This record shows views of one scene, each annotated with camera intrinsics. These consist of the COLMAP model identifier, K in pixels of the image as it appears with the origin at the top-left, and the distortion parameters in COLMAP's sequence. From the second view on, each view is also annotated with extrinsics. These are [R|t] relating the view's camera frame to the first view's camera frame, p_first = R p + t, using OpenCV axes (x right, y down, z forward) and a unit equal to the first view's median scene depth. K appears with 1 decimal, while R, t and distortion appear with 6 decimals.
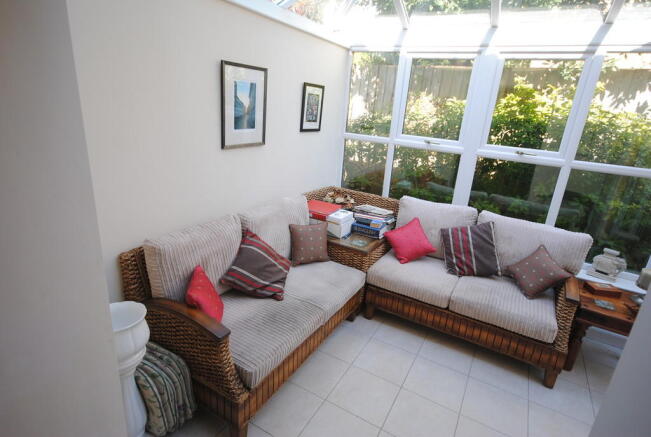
lens RADIAL K [[355.3, 0, 325.8], [0, 355.3, 216.7], [0, 0, 1]] dist [0.017618, -0.000336]
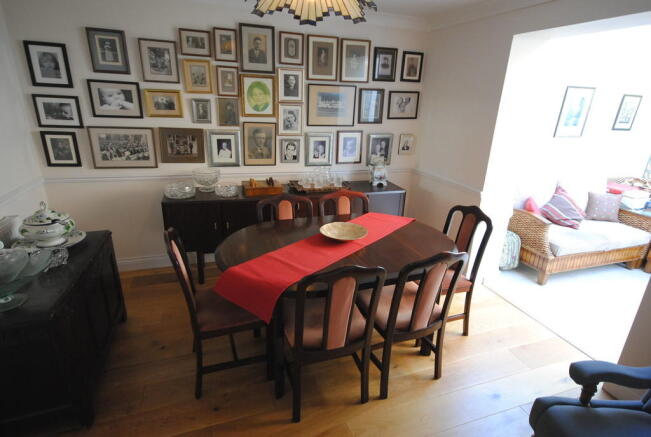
lens RADIAL K [[355.3, 0, 326.3], [0, 355.3, 221.4], [0, 0, 1]] dist [0.017618, -0.000336]
pose [[0.768655, 0.173264, -0.615751, -0.003266], [-0.186576, 0.981487, 0.043271, 0.276328], [0.611849, 0.081624, 0.786752, -0.807104]]
